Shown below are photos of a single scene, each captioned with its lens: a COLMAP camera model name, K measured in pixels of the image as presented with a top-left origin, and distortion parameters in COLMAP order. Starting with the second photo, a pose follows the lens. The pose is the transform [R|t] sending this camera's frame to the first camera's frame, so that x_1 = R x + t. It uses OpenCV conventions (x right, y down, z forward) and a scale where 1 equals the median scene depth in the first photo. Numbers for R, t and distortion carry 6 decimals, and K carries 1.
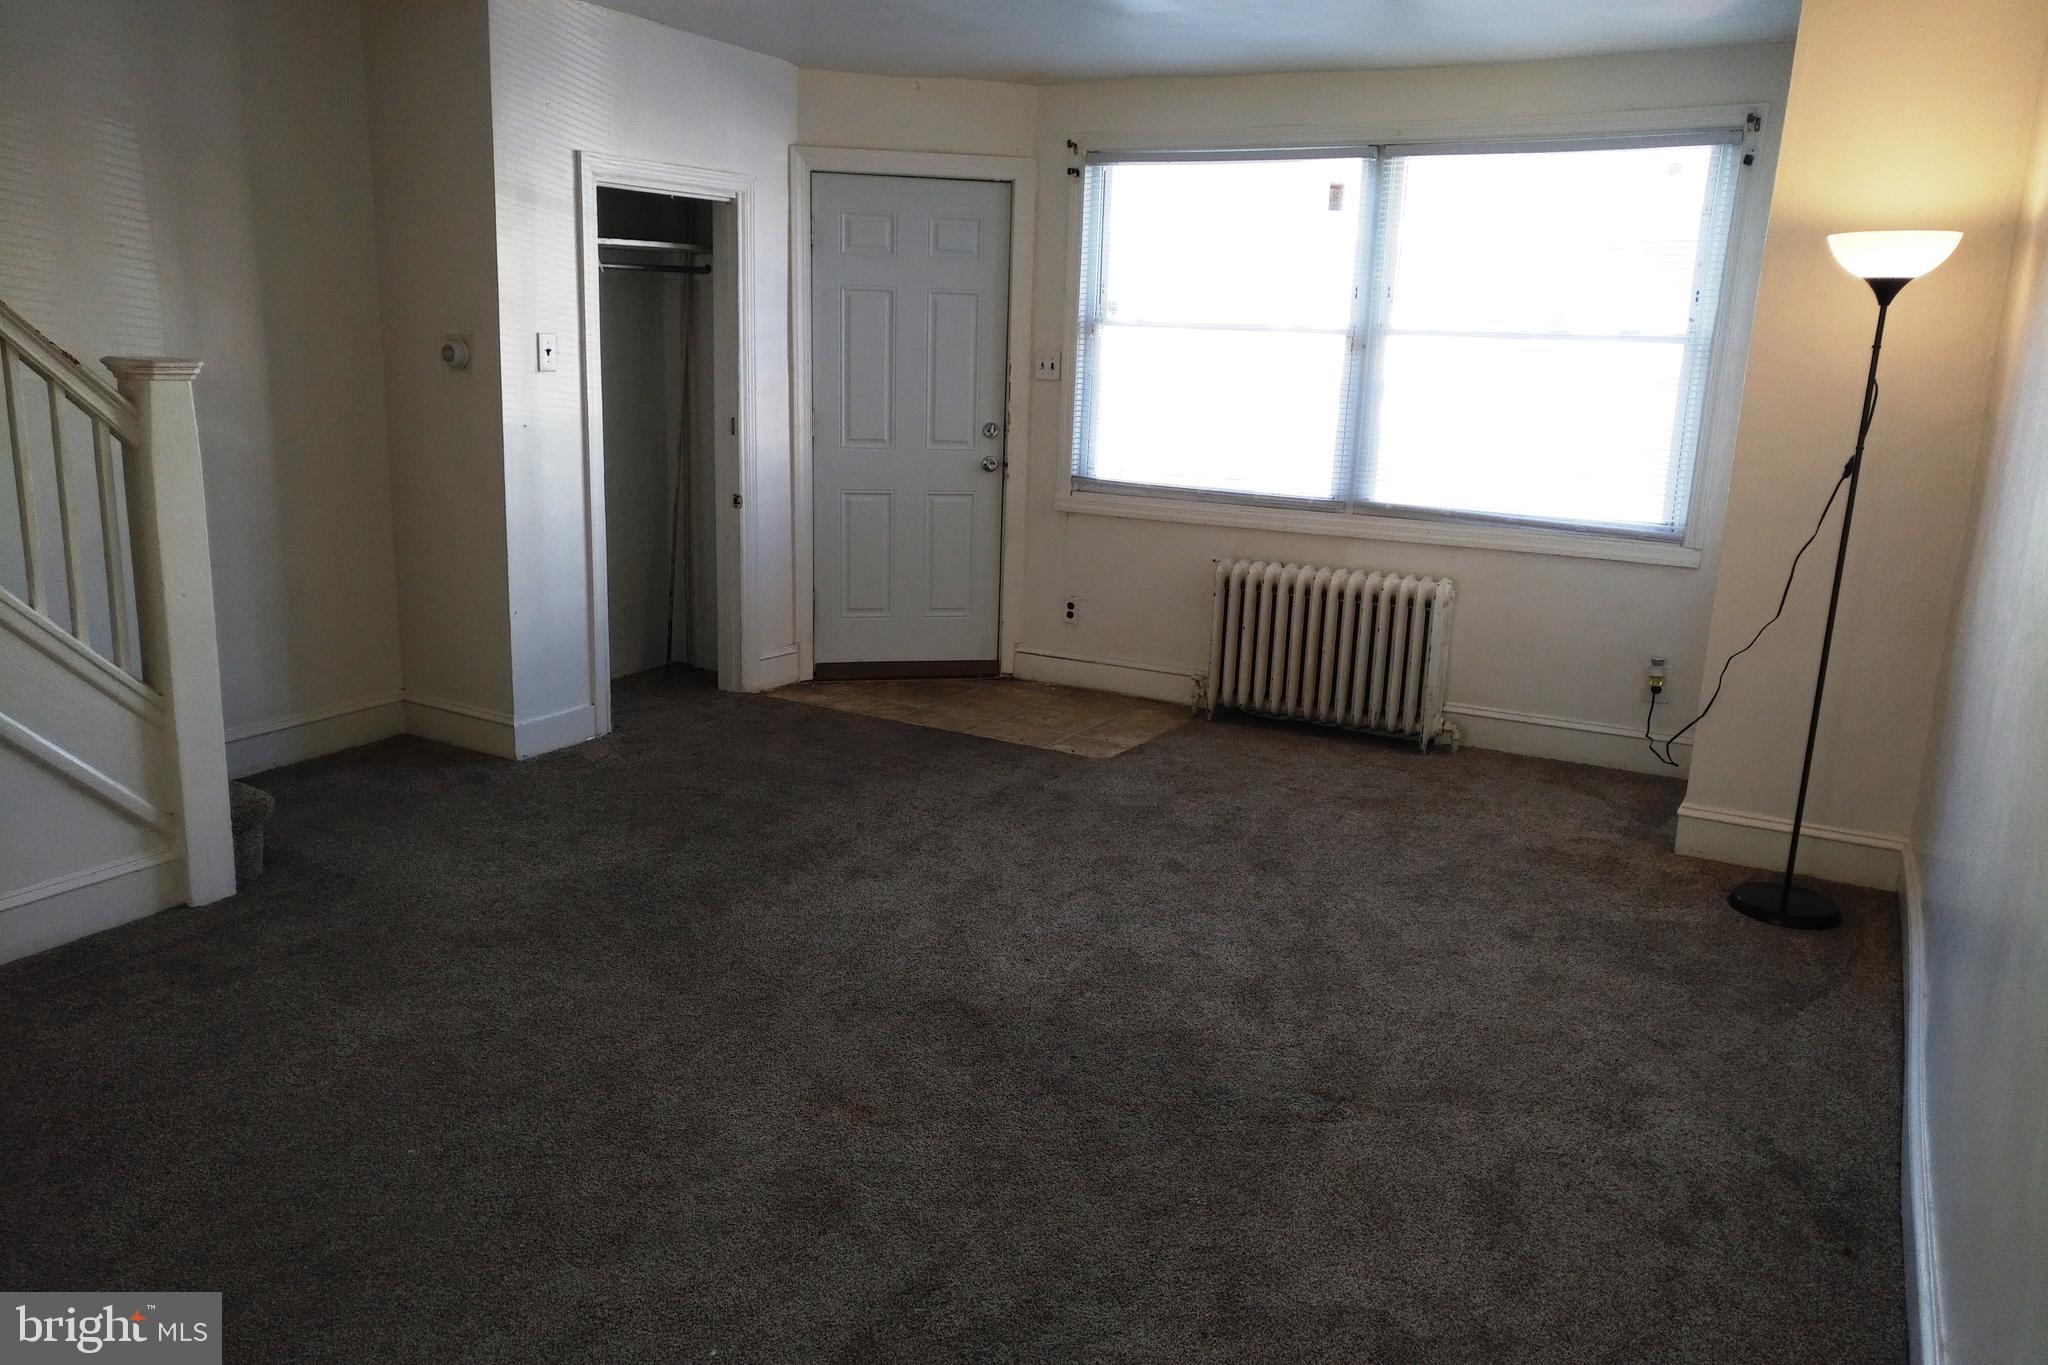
lens RADIAL K [[1475.6, 0, 1024.0], [0, 1475.6, 682.5], [0, 0, 1]] dist [0.000894, -0.003240]
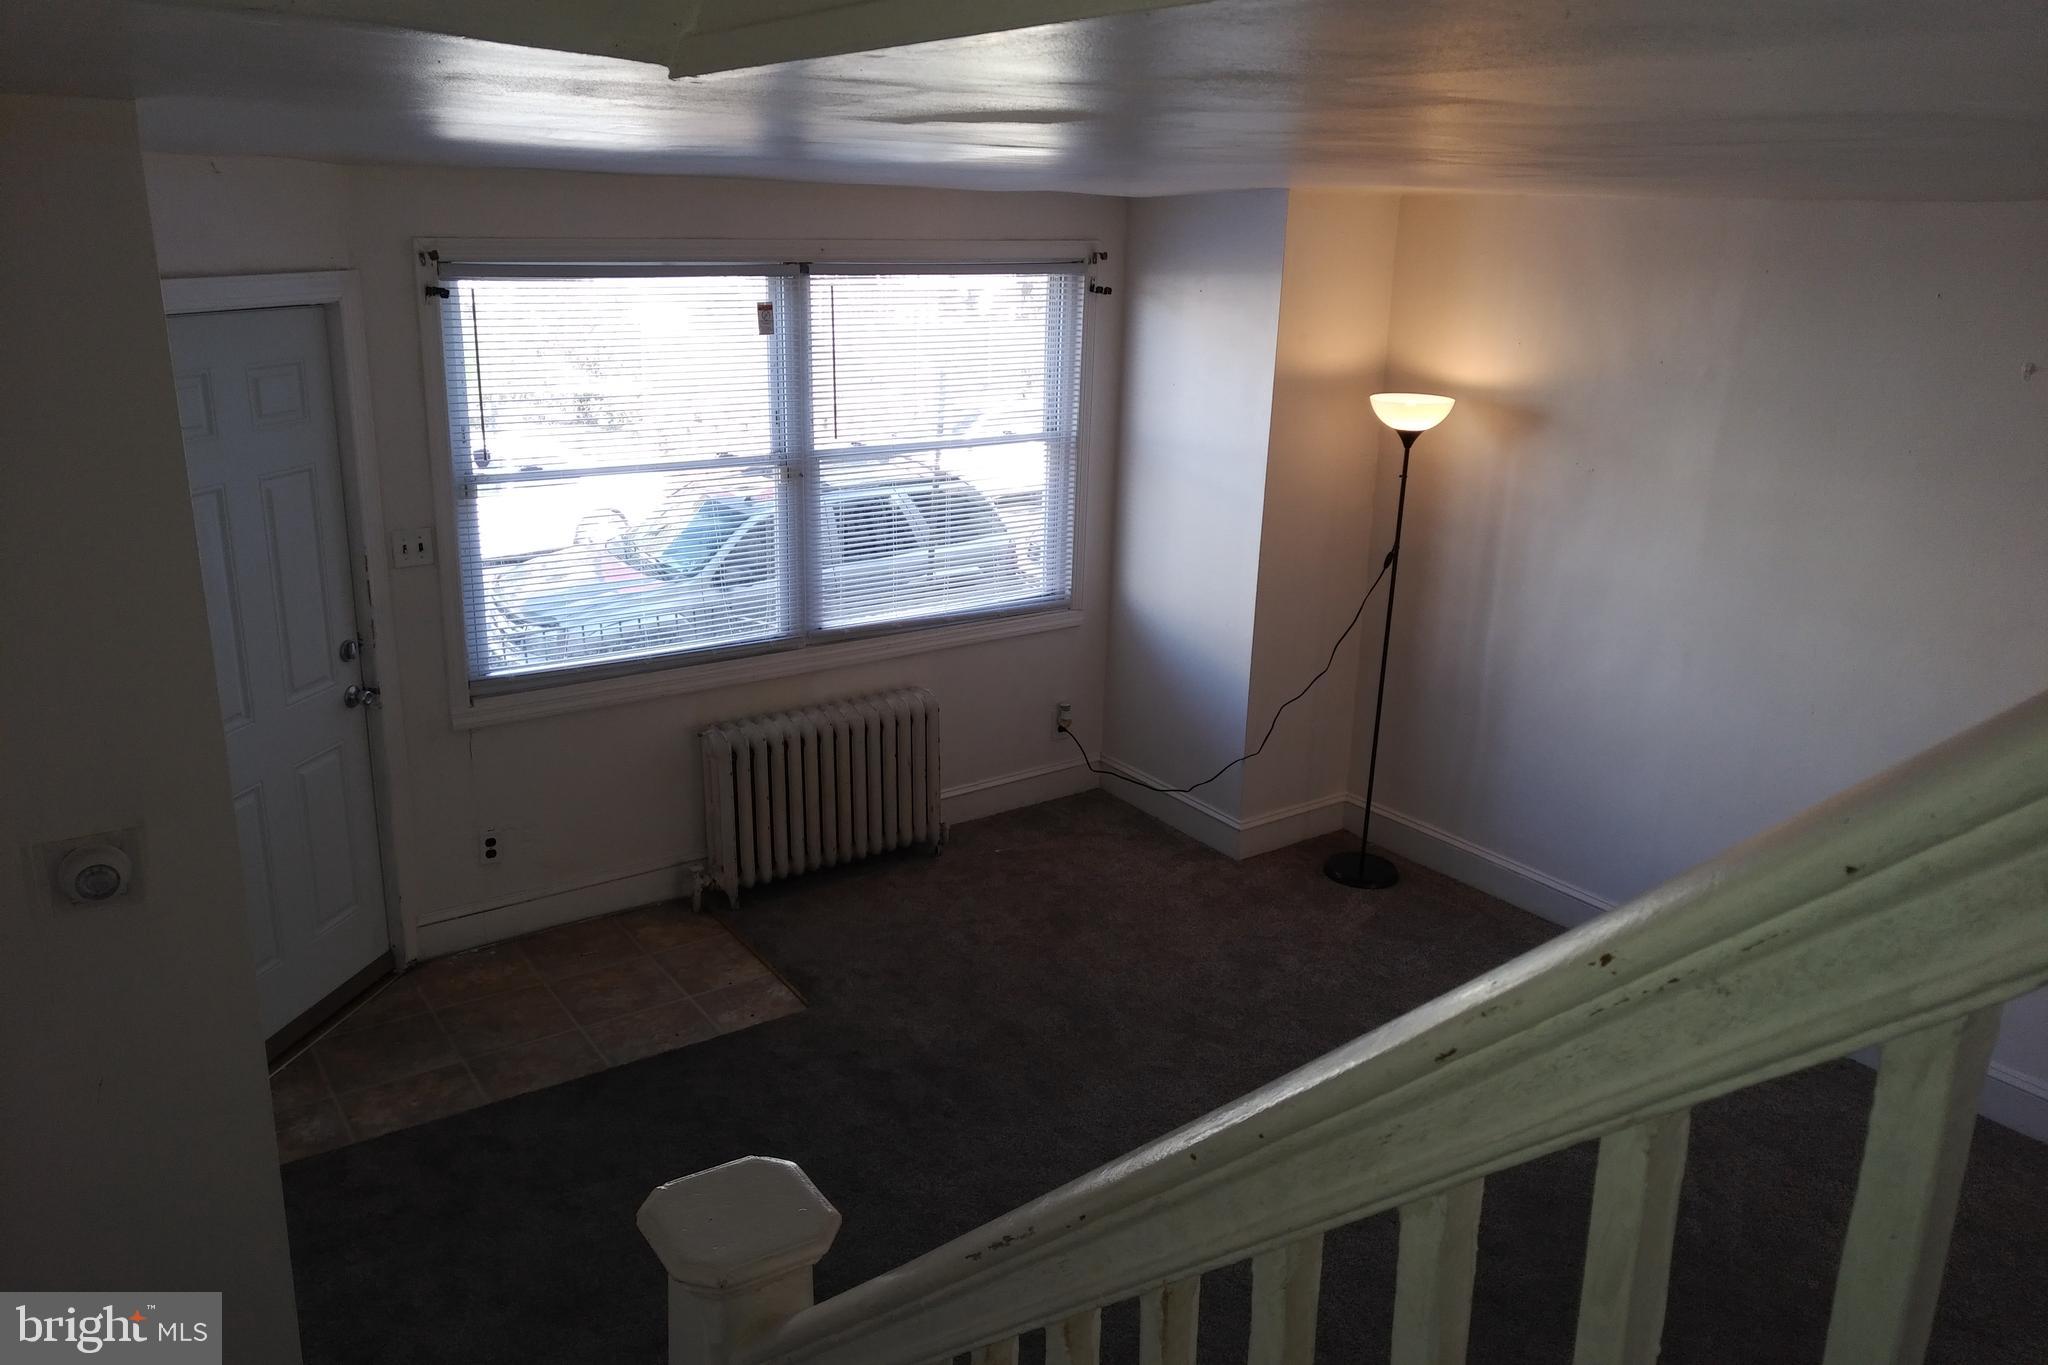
lens RADIAL K [[1475.6, 0, 1024.0], [0, 1475.6, 682.5], [0, 0, 1]] dist [0.000894, -0.003240]
pose [[0.444475, -0.282262, 0.850159, -0.526113], [0.204298, 0.955989, 0.210589, -0.262550], [-0.872184, 0.080084, 0.482578, 0.423357]]
